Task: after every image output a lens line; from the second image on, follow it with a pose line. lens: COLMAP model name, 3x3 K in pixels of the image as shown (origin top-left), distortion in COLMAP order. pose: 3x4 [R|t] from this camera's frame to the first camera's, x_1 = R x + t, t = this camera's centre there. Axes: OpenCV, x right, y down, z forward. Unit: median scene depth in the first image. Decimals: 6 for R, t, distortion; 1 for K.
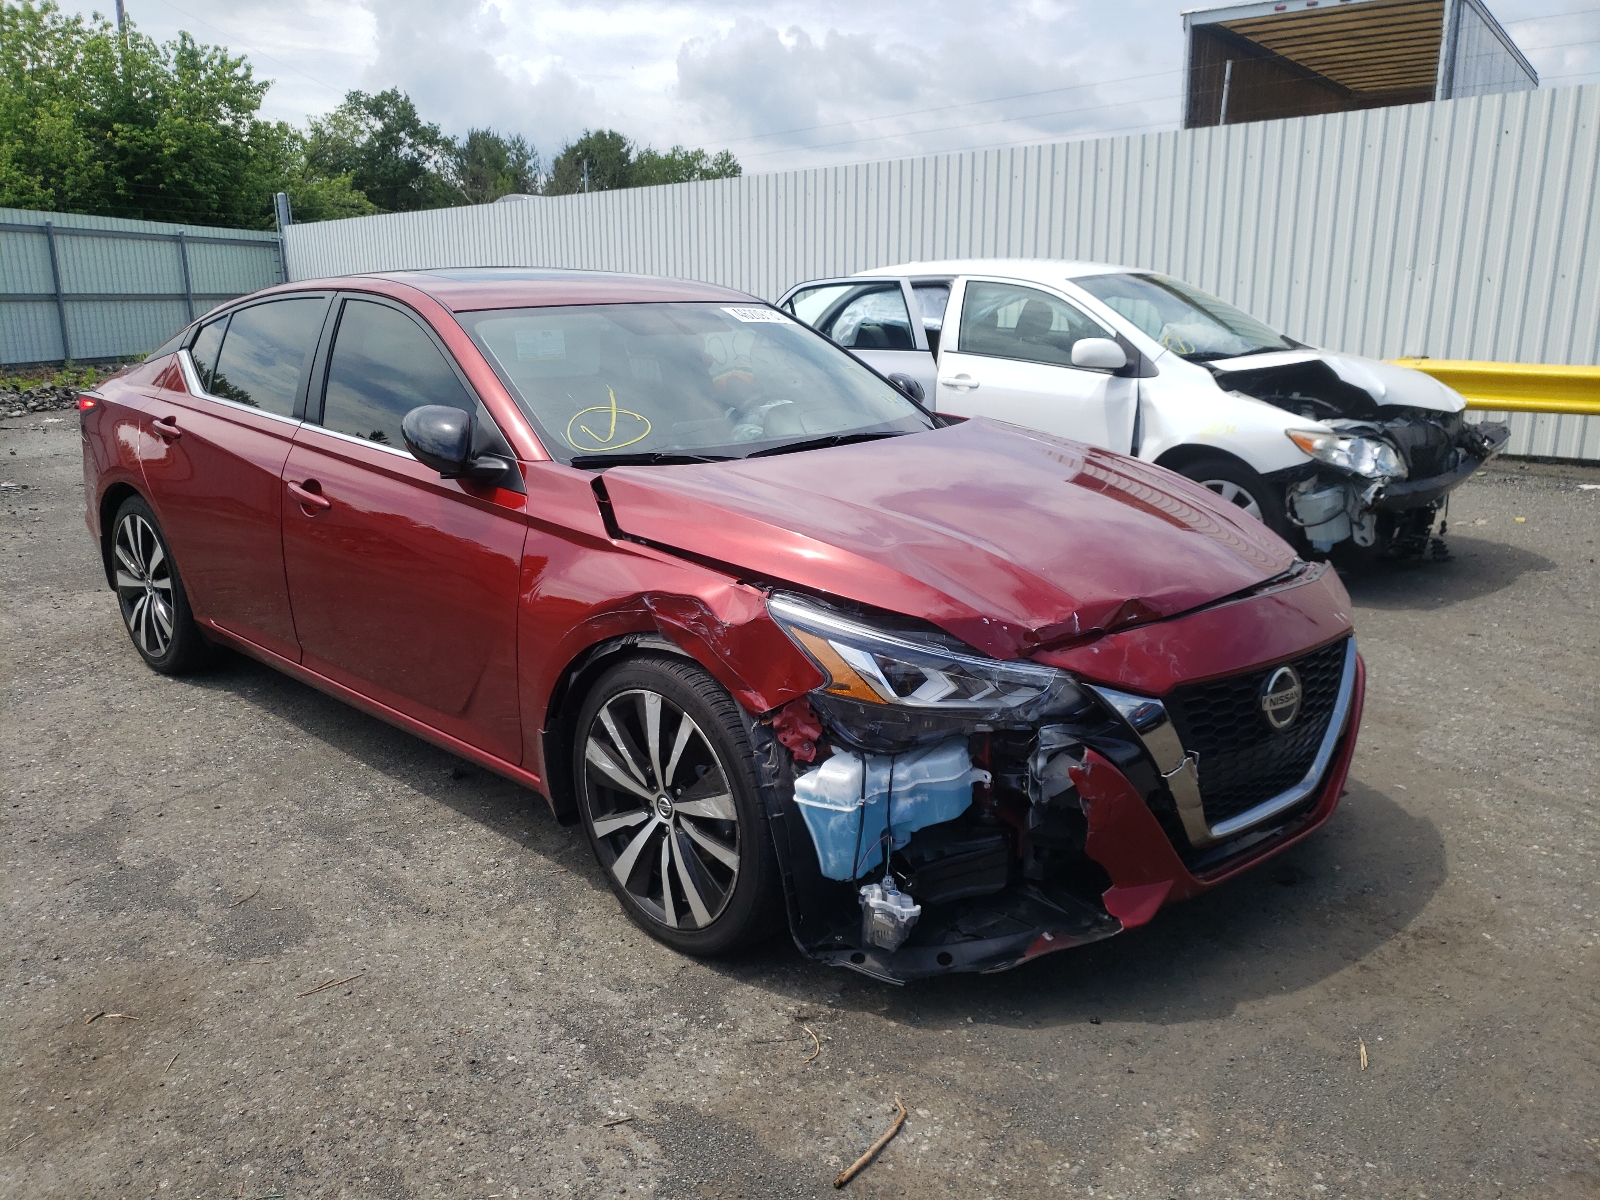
lens RADIAL K [[1227.2, 0, 800.0], [0, 1227.2, 600.0], [0, 0, 1]] dist [0.005809, 0.013790]
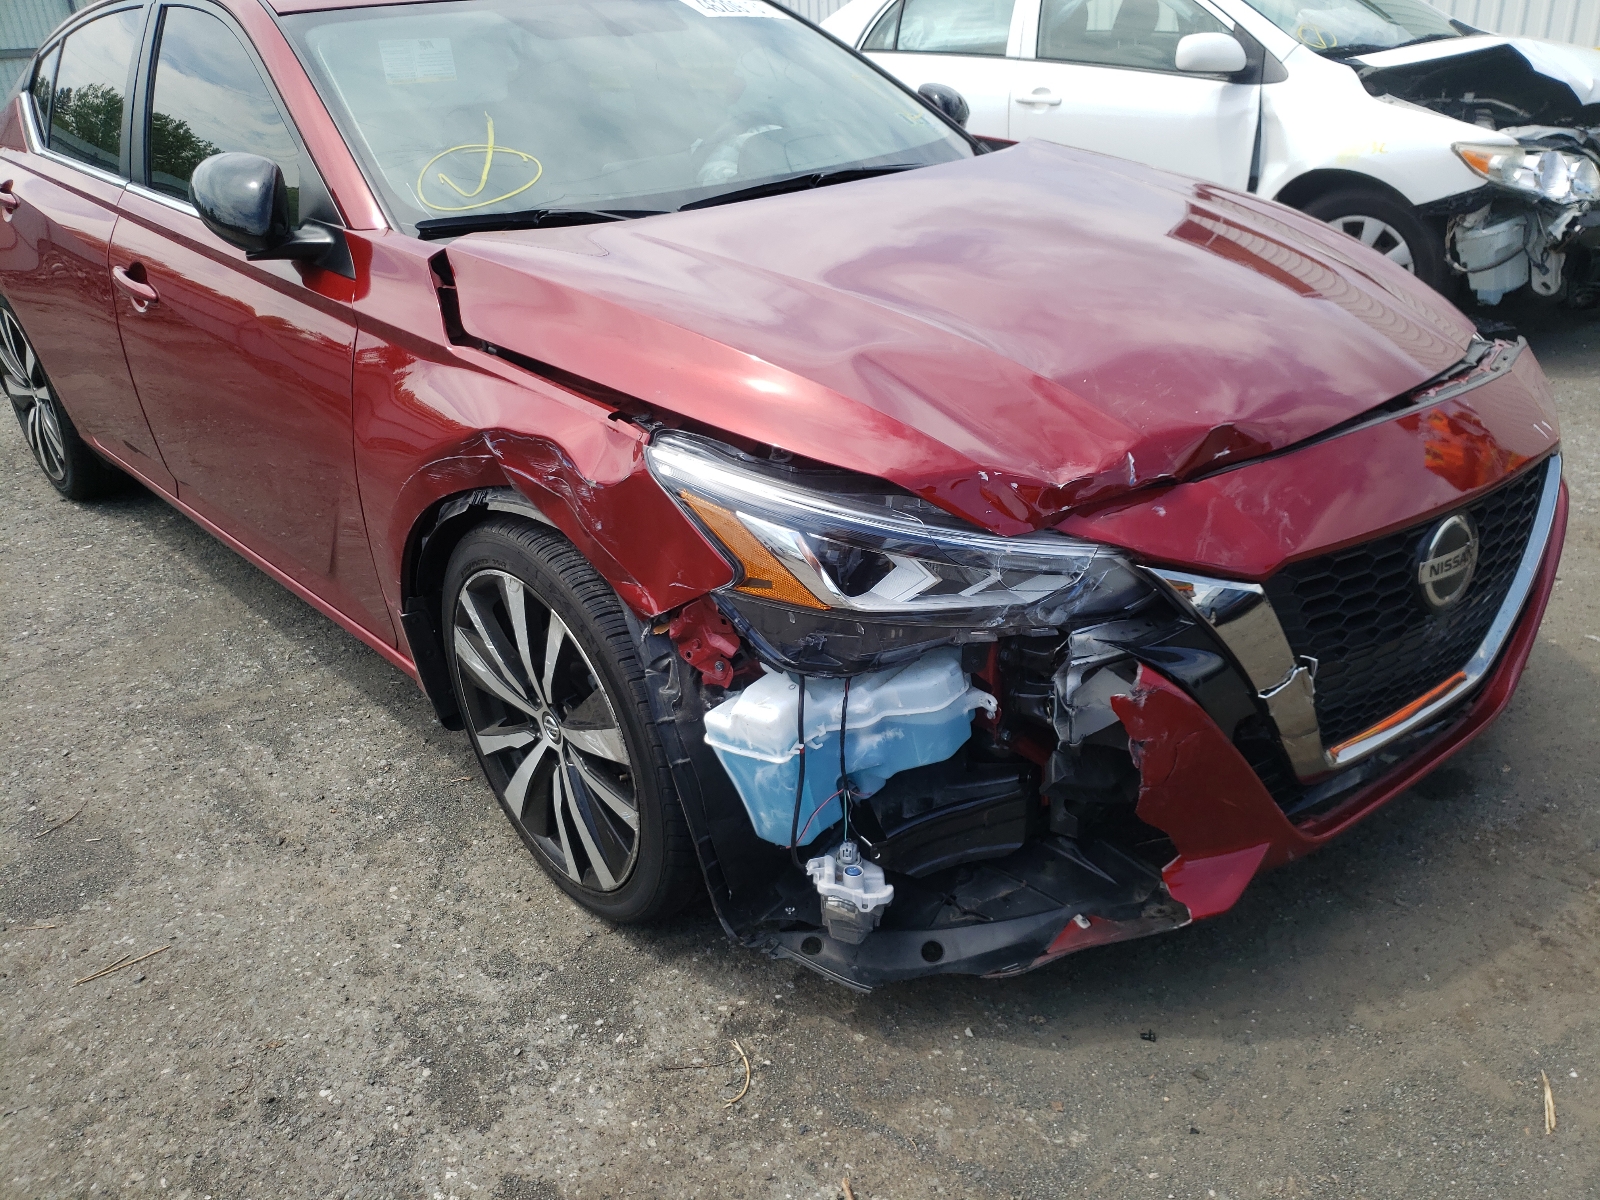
lens RADIAL K [[1274.8, 0, 800.0], [0, 1274.8, 600.0], [0, 0, 1]] dist [0.013355, 0.014057]
pose [[0.997280, -0.014946, -0.072172, 0.096443], [0.028025, 0.982569, 0.183772, -0.041202], [0.068168, -0.185295, 0.980316, 0.310540]]
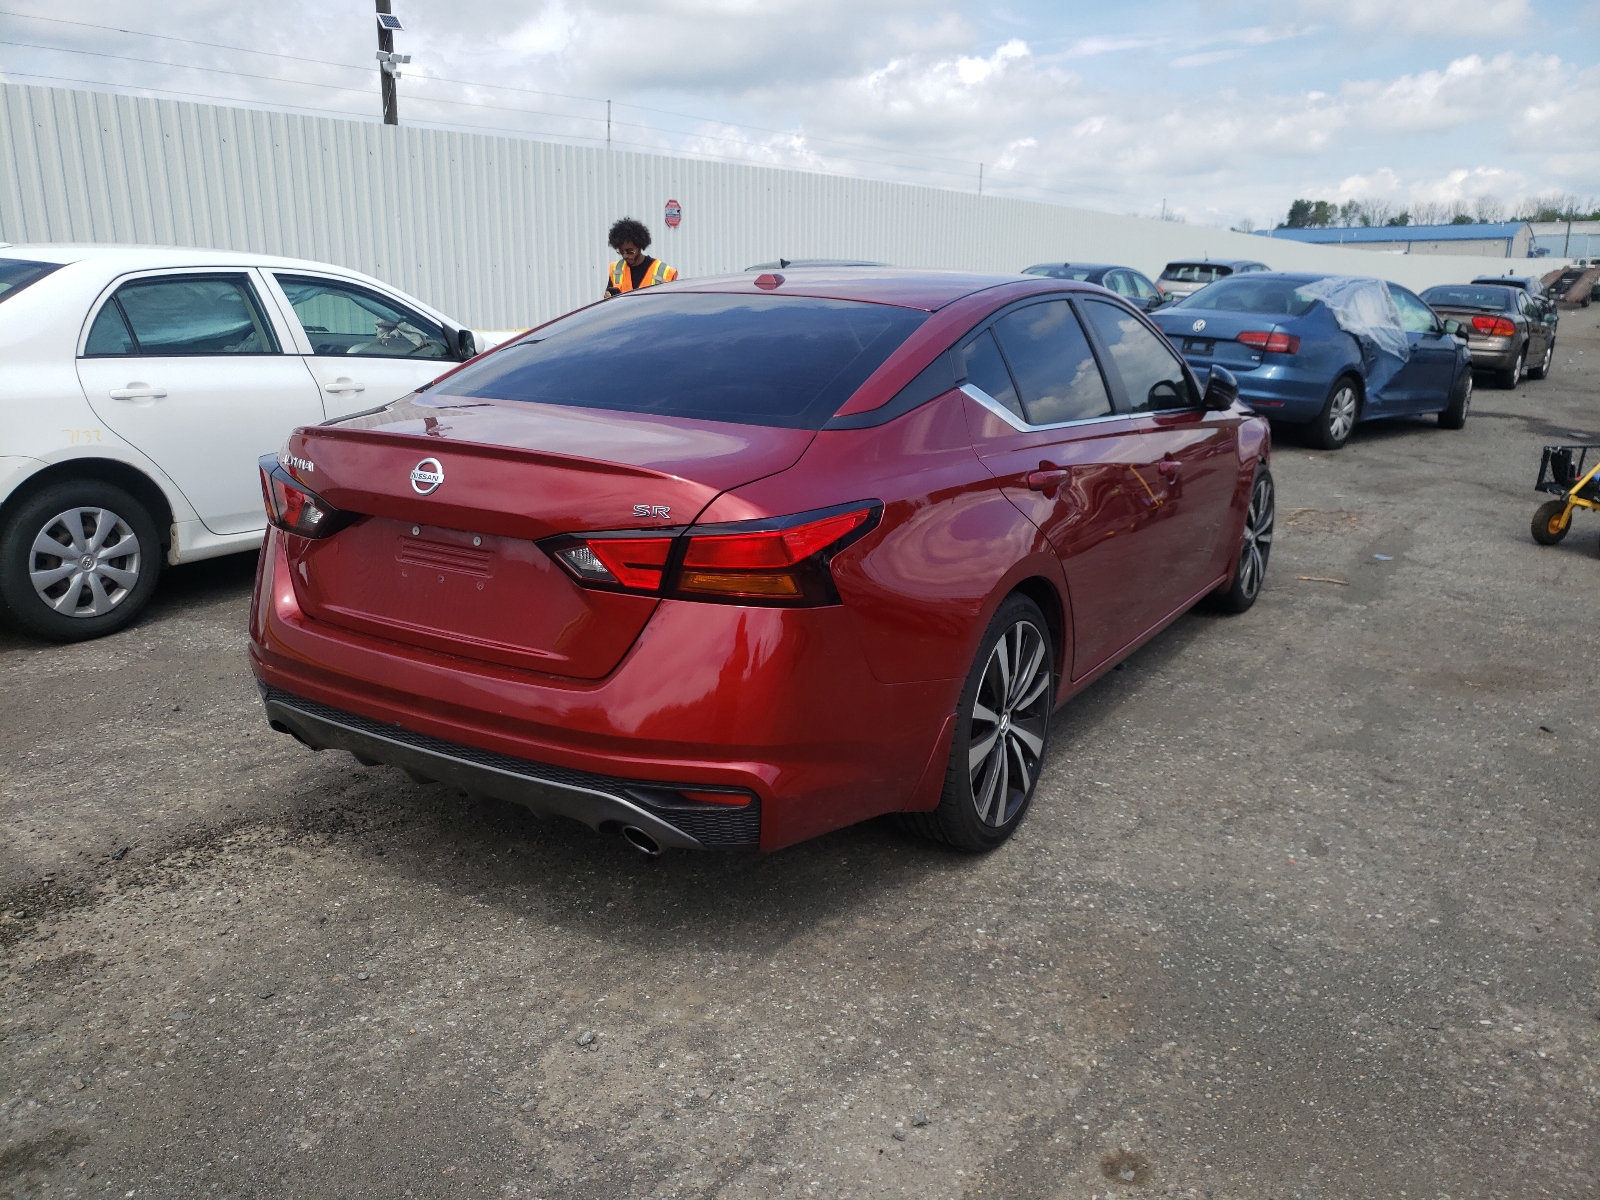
lens RADIAL K [[1227.2, 0, 800.0], [0, 1227.2, 600.0], [0, 0, 1]] dist [0.005809, 0.013790]
pose [[-0.192893, -0.255191, 0.947454, -2.119099], [0.227289, 0.927705, 0.296146, -0.567788], [-0.954532, 0.272471, -0.120946, 2.180784]]
